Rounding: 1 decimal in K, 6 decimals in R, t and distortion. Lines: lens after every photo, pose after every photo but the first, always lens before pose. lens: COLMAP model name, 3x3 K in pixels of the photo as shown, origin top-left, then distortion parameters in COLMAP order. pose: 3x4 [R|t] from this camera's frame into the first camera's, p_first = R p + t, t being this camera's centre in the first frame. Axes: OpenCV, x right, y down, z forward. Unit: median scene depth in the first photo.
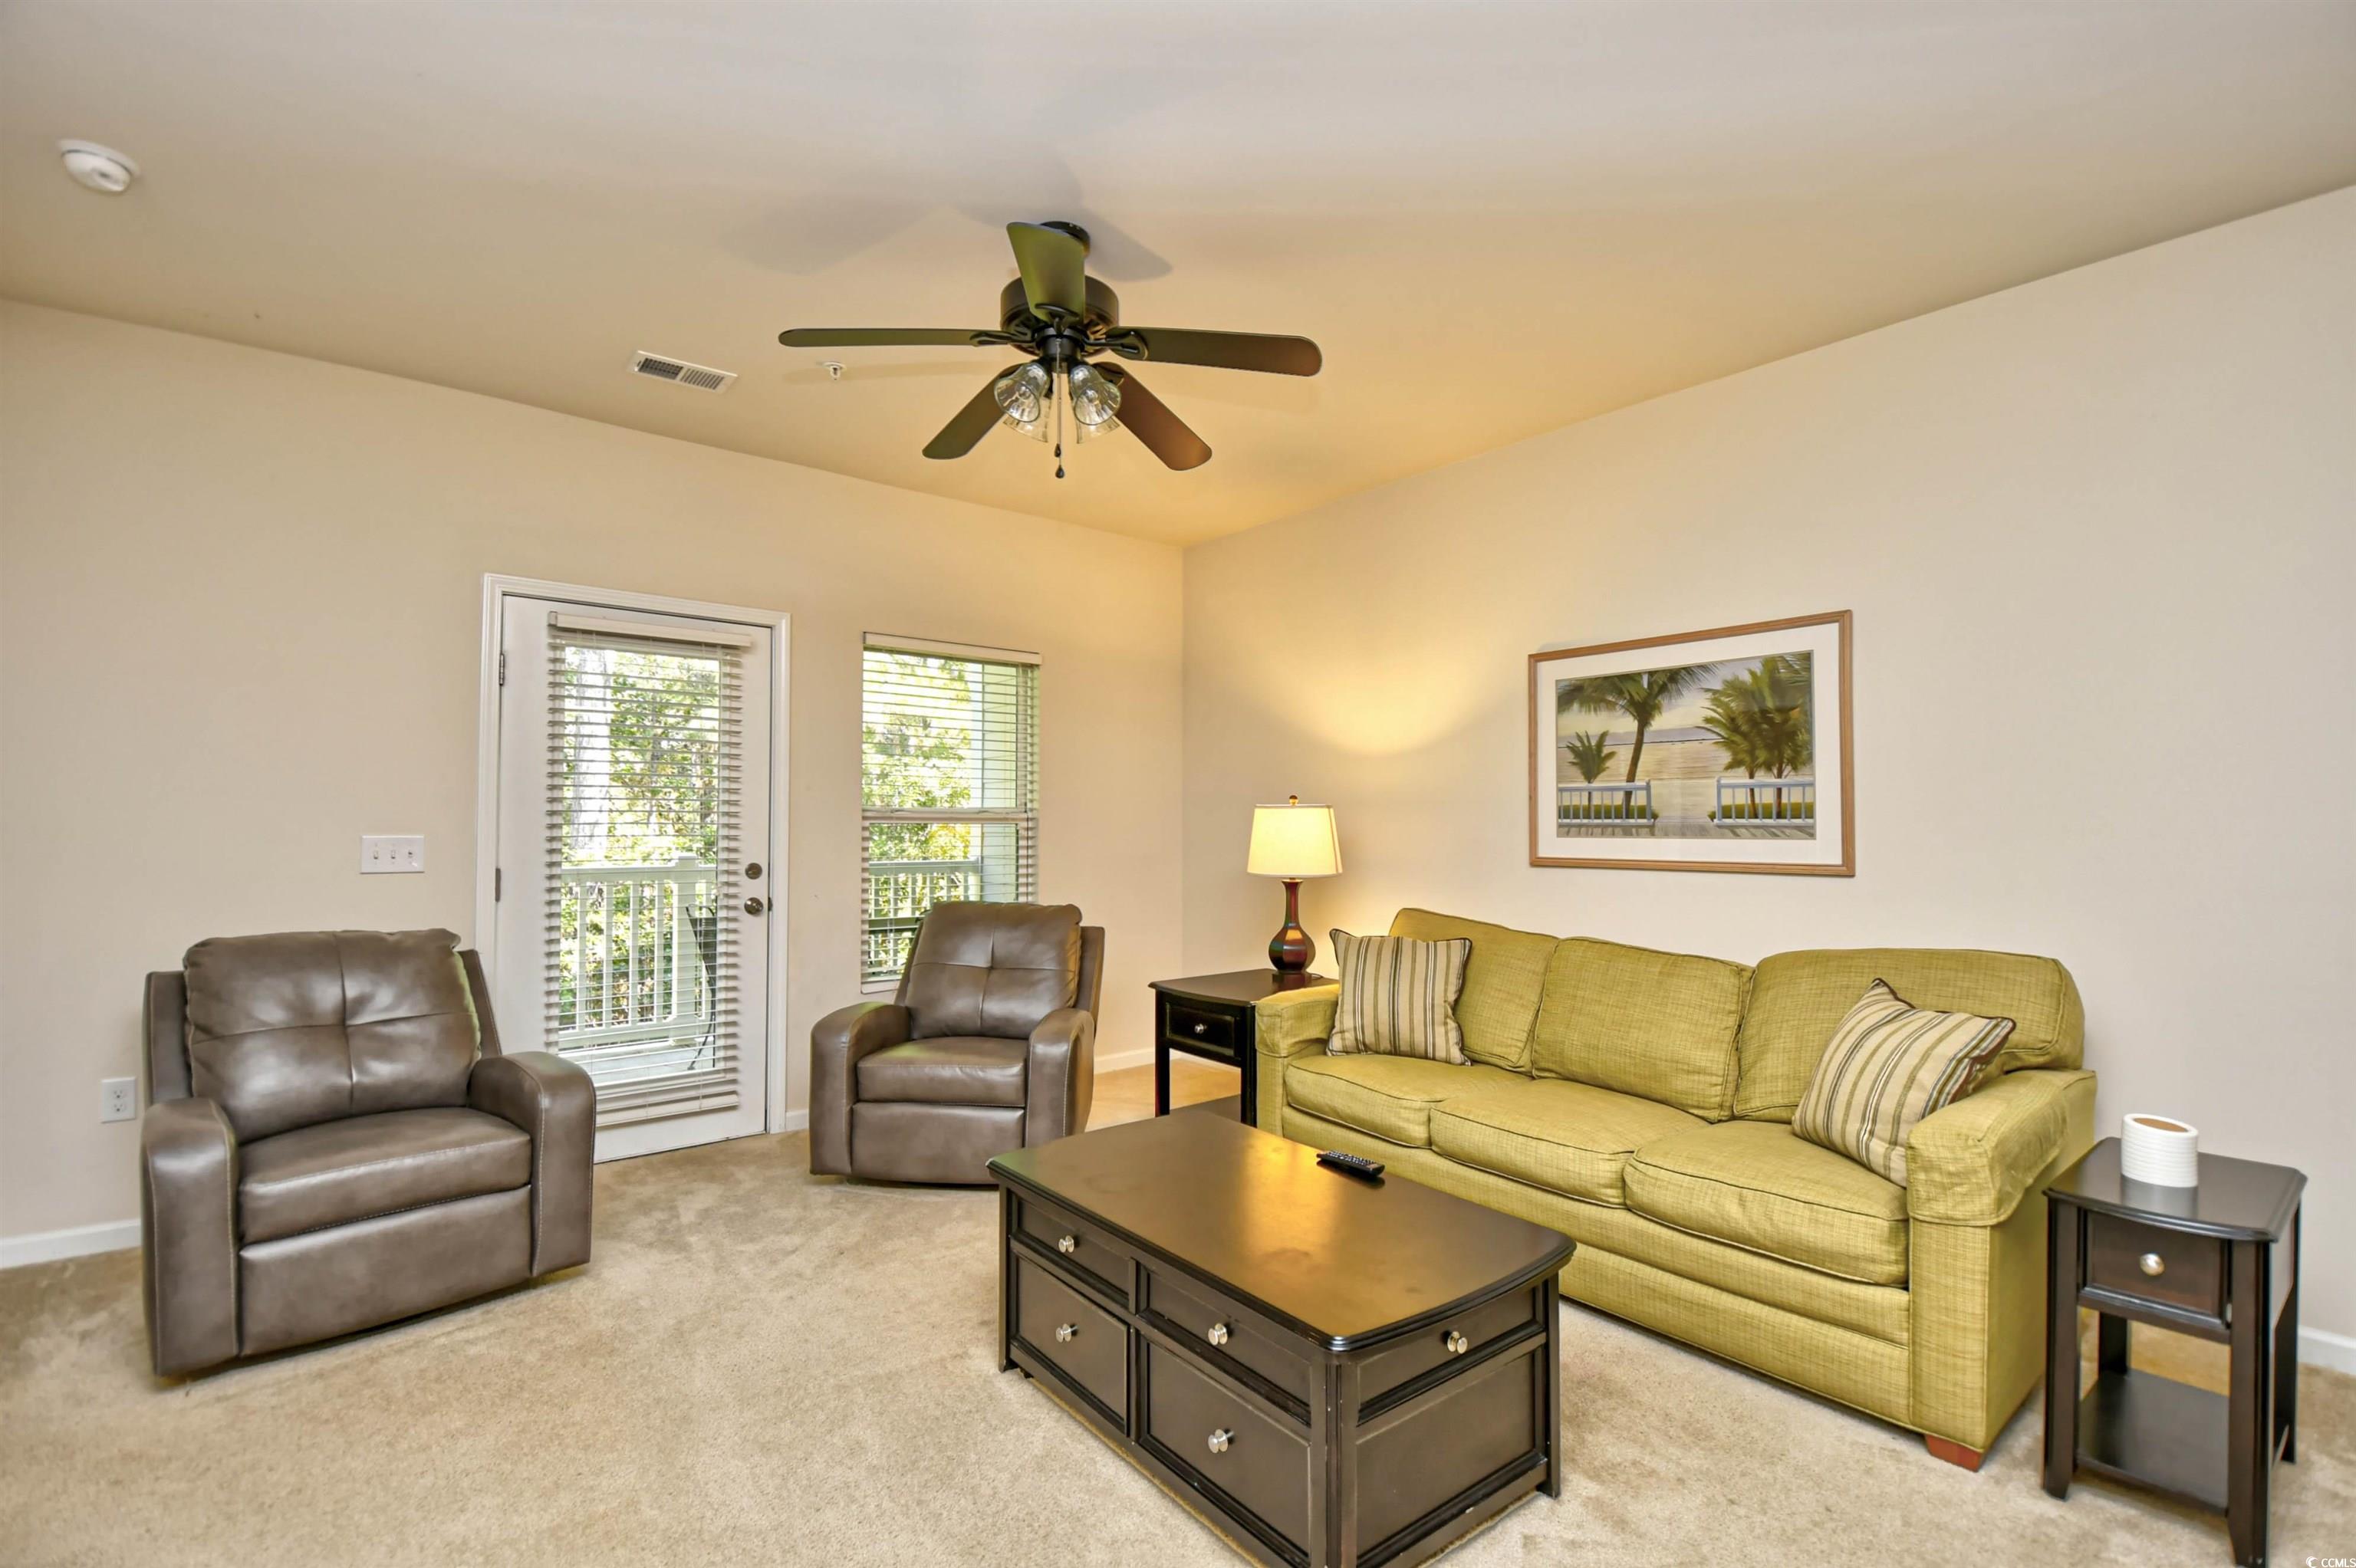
lens RADIAL K [[1047.2, 0, 1173.9], [0, 1047.2, 803.0], [0, 0, 1]] dist [0.002219, -0.014462]
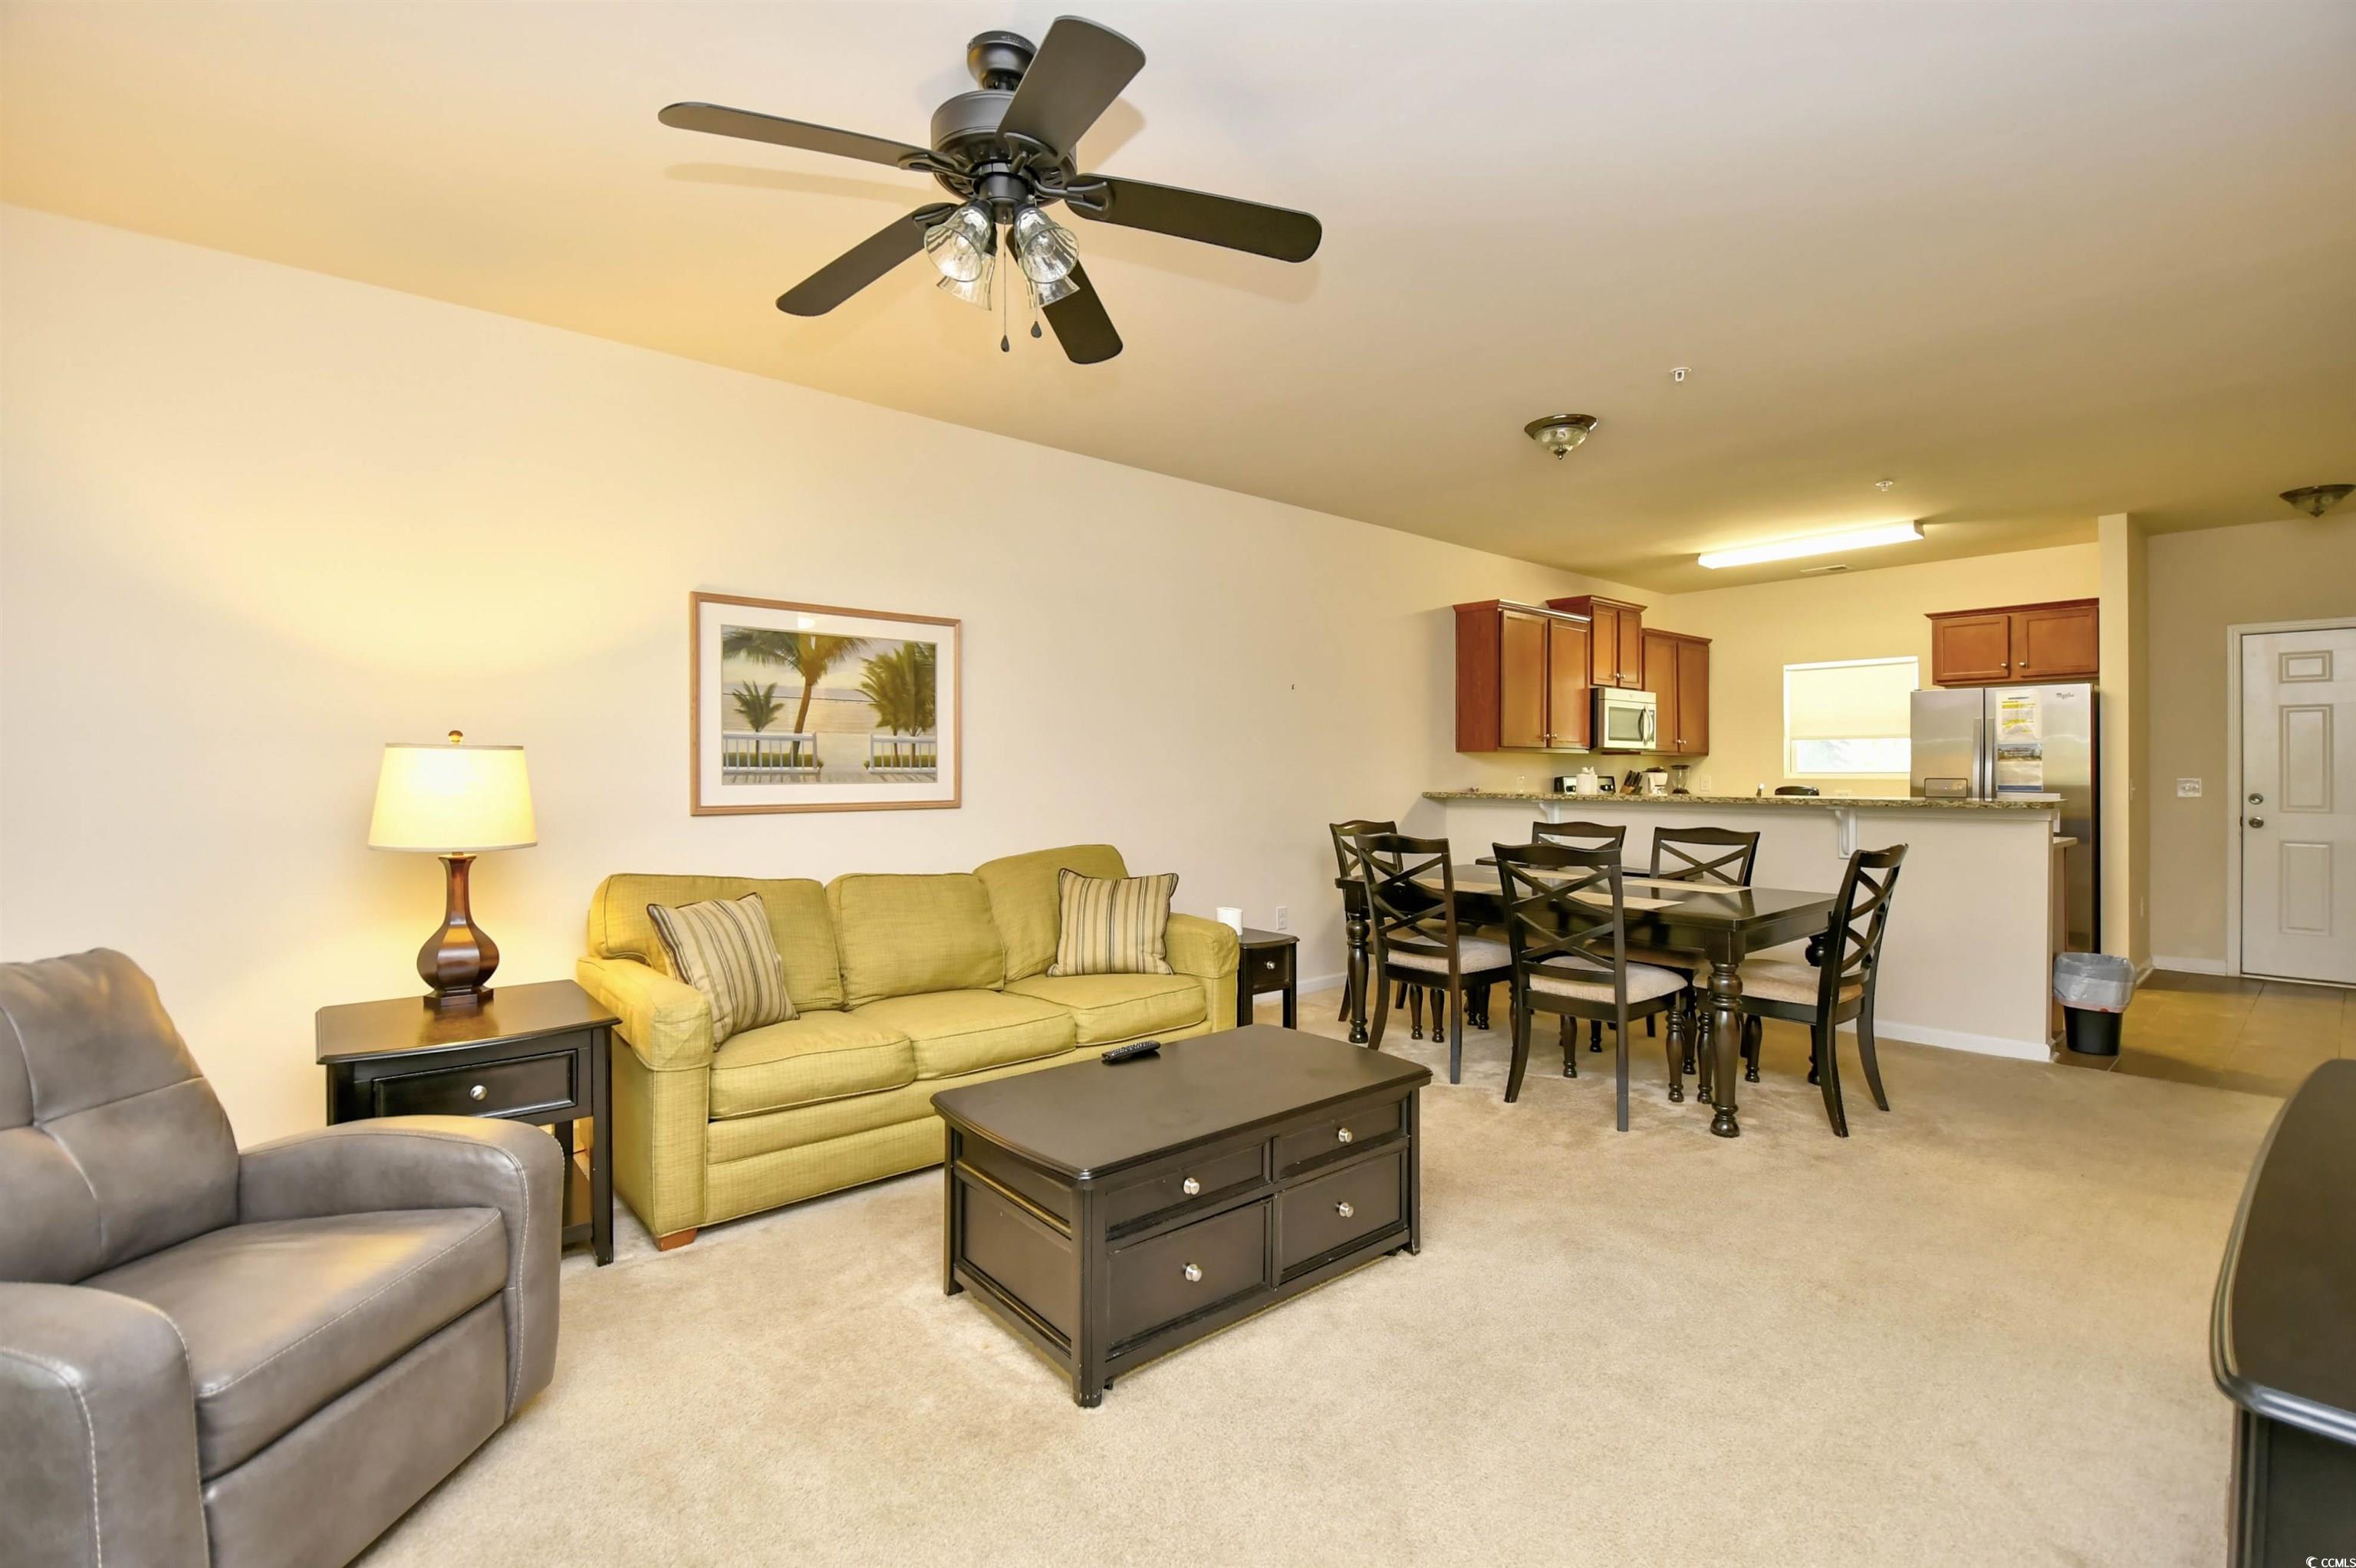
lens RADIAL K [[1025.1, 0, 1185.8], [0, 1025.1, 801.9], [0, 0, 1]] dist [0.017885, -0.025856]
pose [[-0.026935, -0.035258, 0.999015, -0.669433], [-0.021578, 0.999165, 0.034682, 0.006057], [-0.999404, -0.020623, -0.027673, 0.643418]]
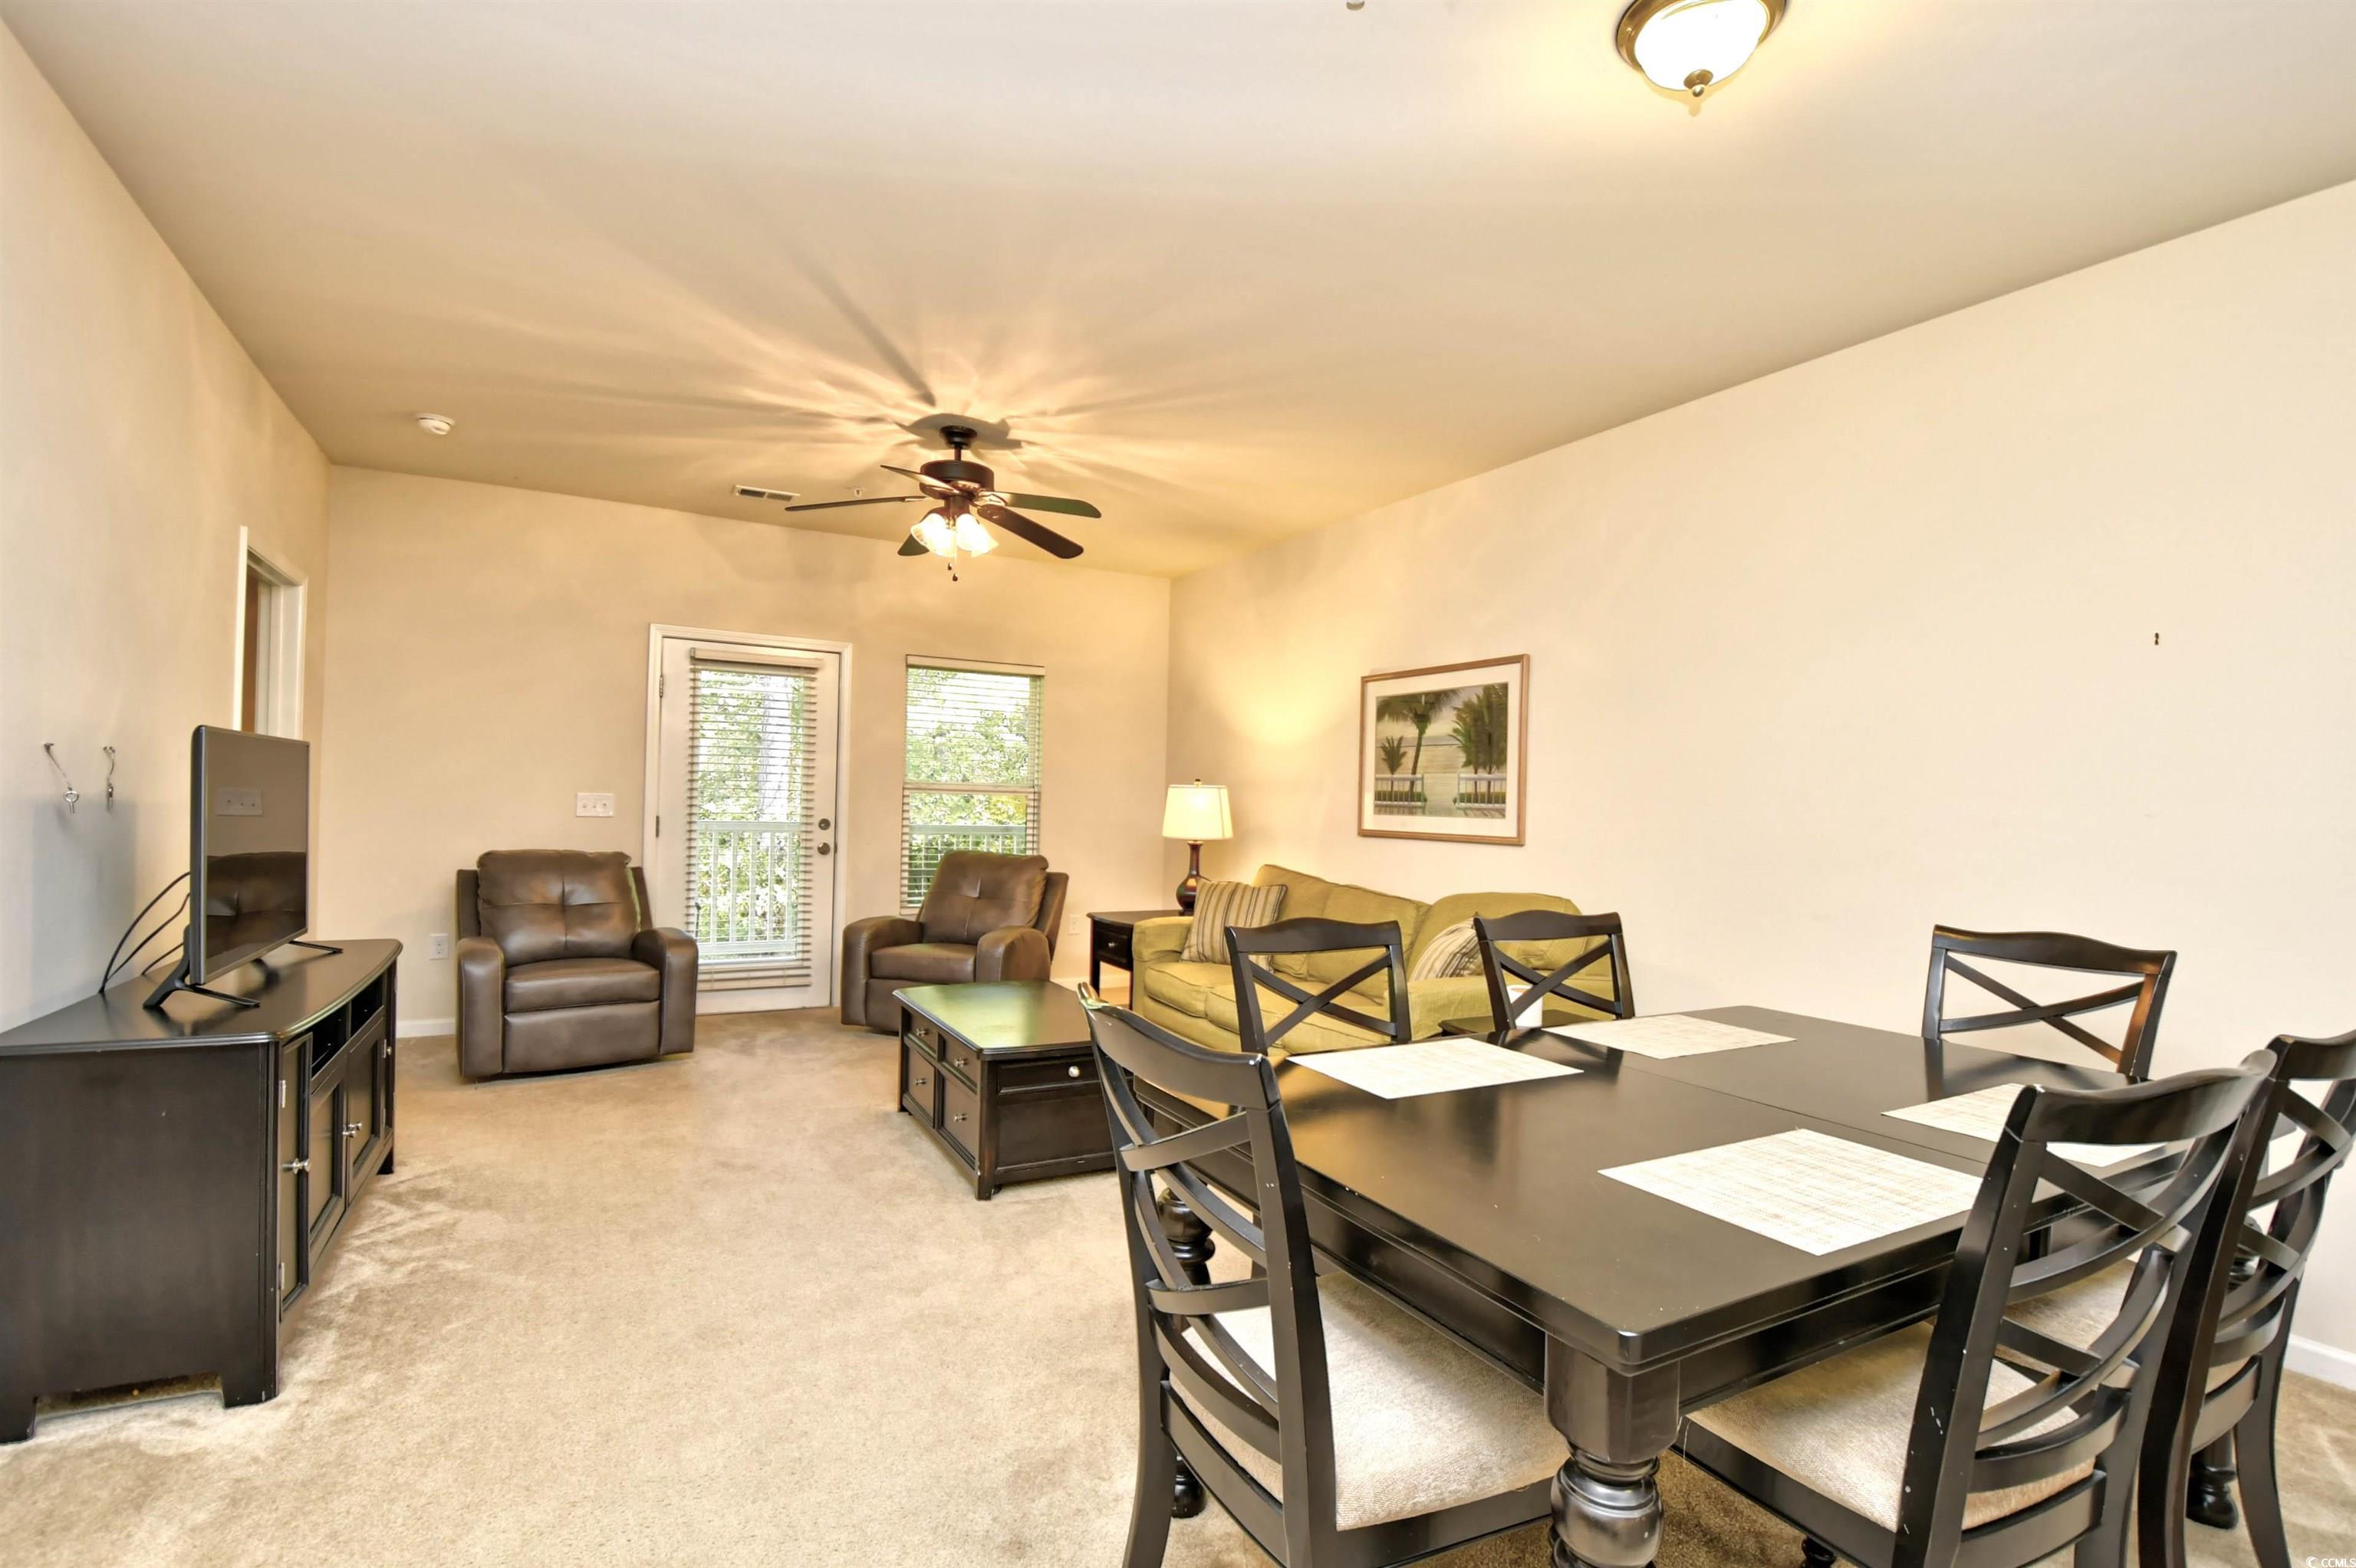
lens RADIAL K [[1098.5, 0, 1178.0], [0, 1098.5, 802.4], [0, 0, 1]] dist [-0.000141, 0.000003]
pose [[0.983293, 0.024804, -0.180332, 0.406060], [-0.021665, 0.999578, 0.019359, -0.005199], [0.180736, -0.015129, 0.983415, -0.460286]]
